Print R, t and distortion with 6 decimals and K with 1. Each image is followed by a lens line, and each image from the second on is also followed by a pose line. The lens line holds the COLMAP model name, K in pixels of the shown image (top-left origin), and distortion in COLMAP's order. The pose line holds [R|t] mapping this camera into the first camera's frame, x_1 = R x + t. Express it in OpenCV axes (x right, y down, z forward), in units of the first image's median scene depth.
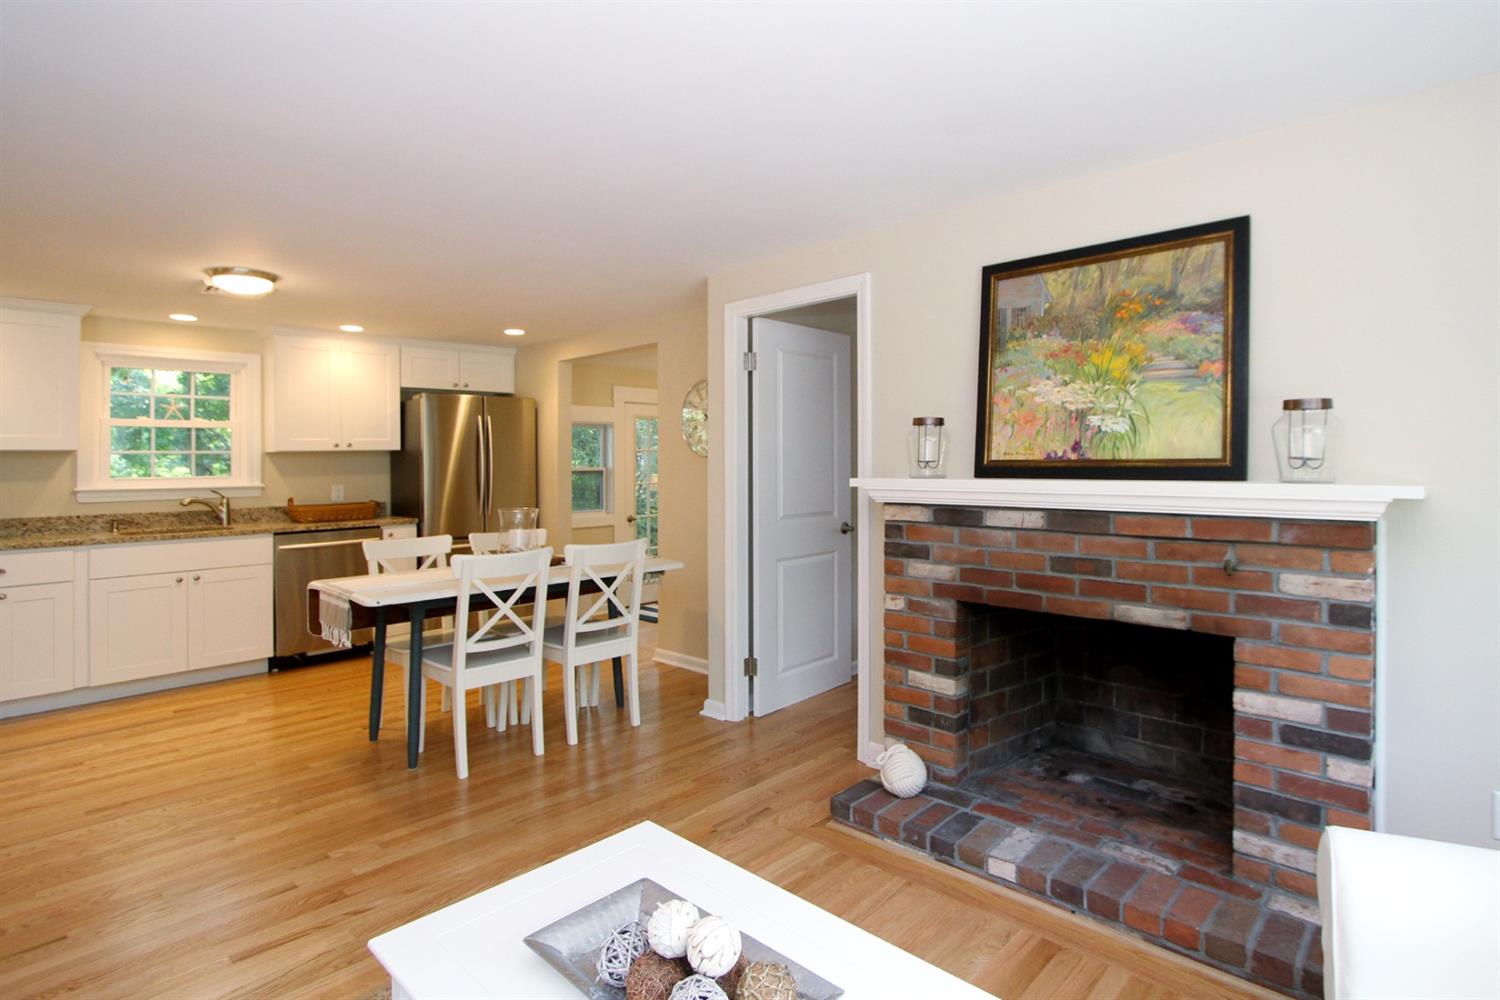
lens RADIAL K [[769.2, 0, 855.1], [0, 769.2, 461.2], [0, 0, 1]] dist [-0.017778, 0.001825]
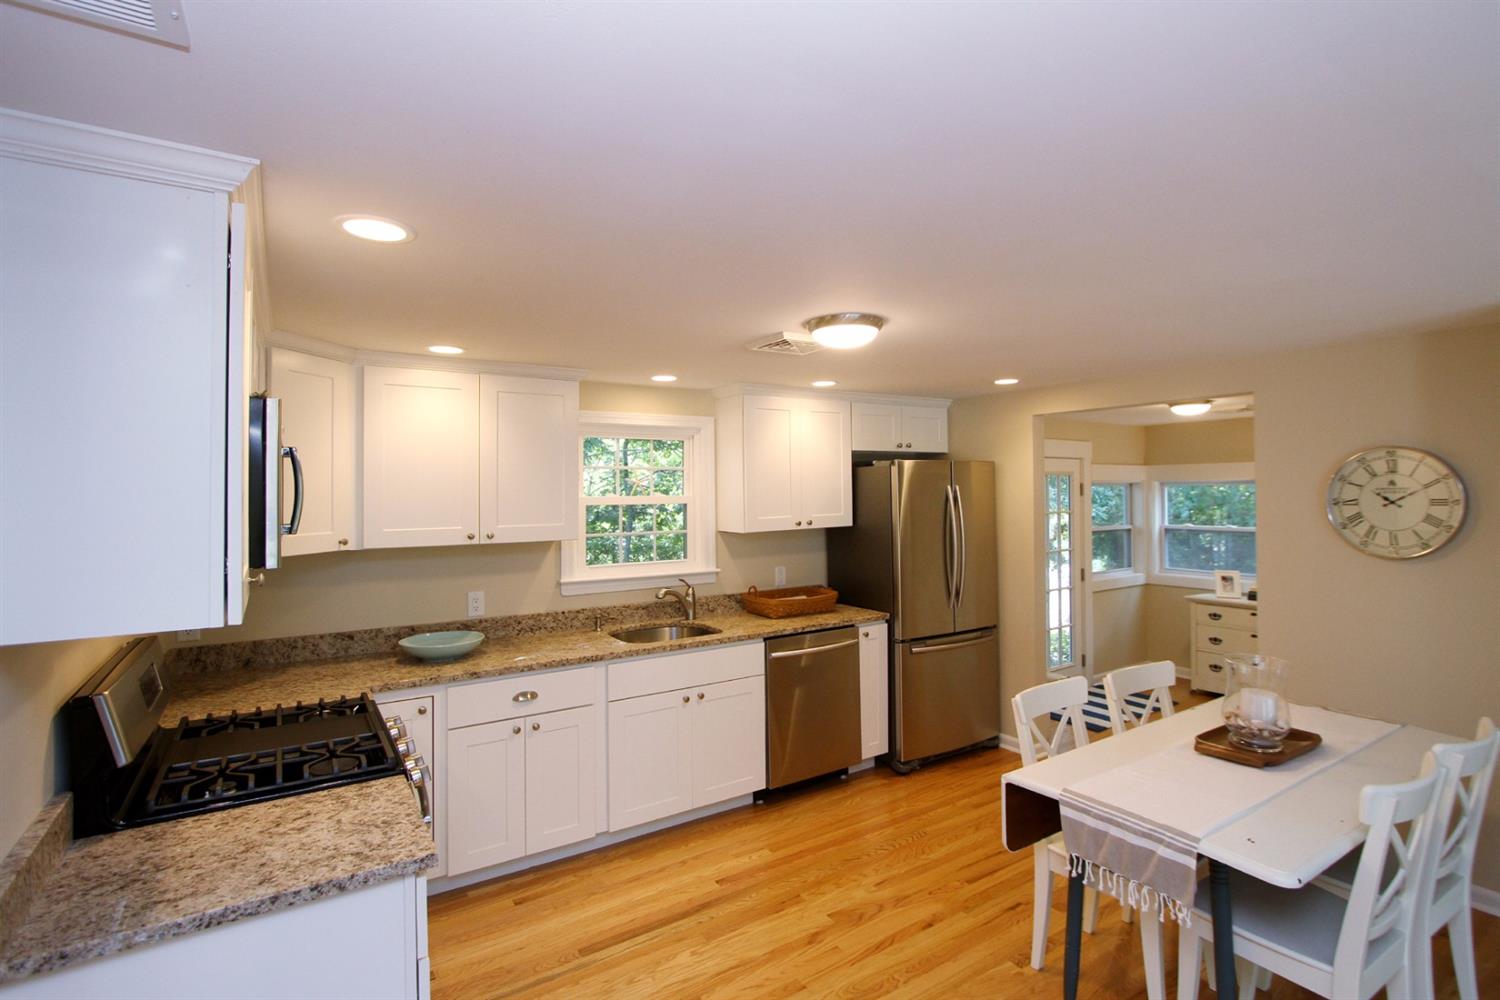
lens RADIAL K [[769.2, 0, 802.3], [0, 769.2, 476.5], [0, 0, 1]] dist [-0.017778, 0.001825]
pose [[0.966564, -0.001359, -0.256420, -0.495402], [-0.001763, 0.999927, -0.011945, -0.067130], [0.256418, 0.011998, 0.966492, 0.200488]]
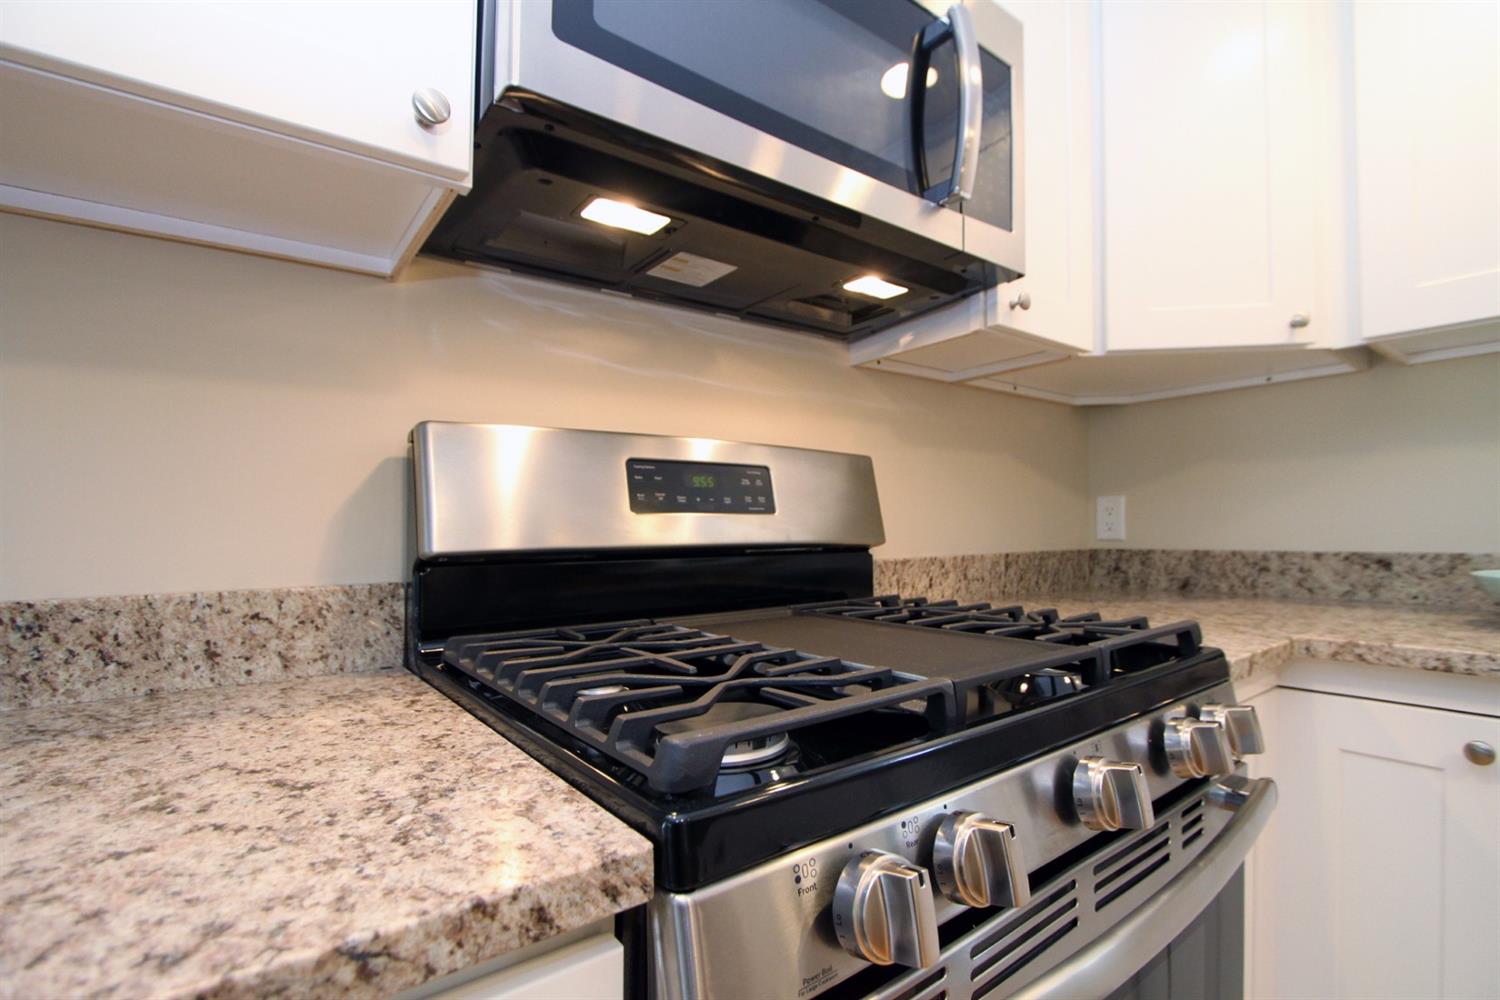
lens RADIAL K [[673.6, 0, 752.8], [0, 673.6, 506.9], [0, 0, 1]] dist [-0.016818, 0.000167]
pose [[-0.225329, -0.023552, -0.973998, -0.735714], [0.012384, 0.999558, -0.027036, 0.052696], [0.974204, -0.018154, -0.224938, 0.573827]]
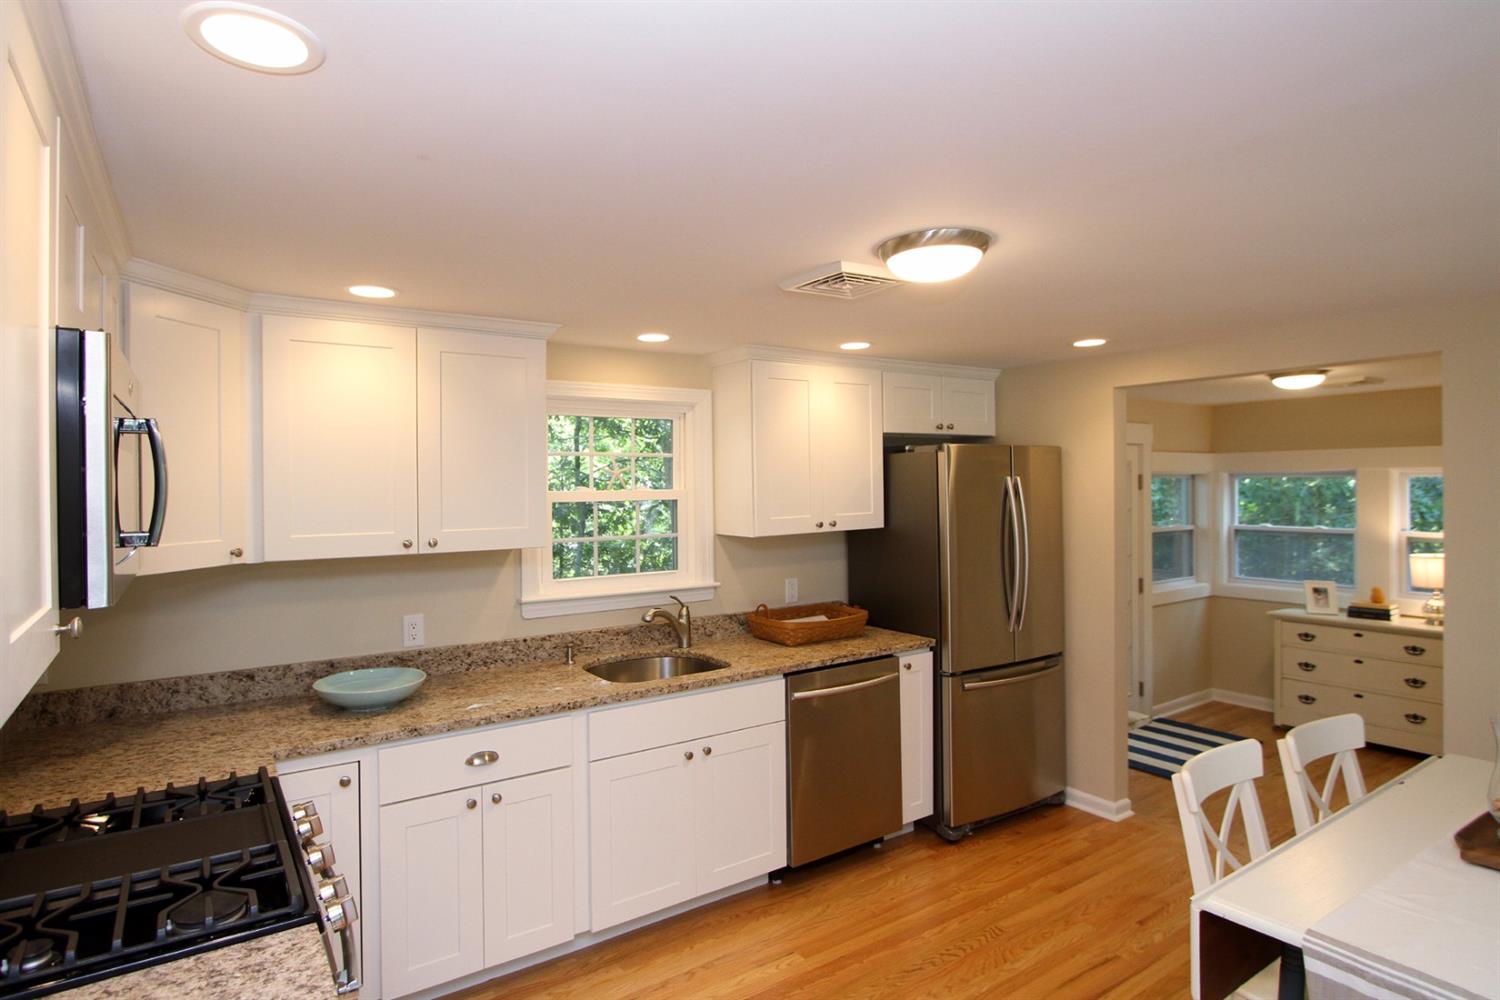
lens RADIAL K [[842.9, 0, 748.0], [0, 842.9, 486.7], [0, 0, 1]] dist [-0.012343, 0.000055]
pose [[0.963045, 0.003422, -0.269320, -0.585938], [-0.000942, 0.999956, 0.009336, -0.065346], [0.269341, -0.008738, 0.963005, 0.306246]]
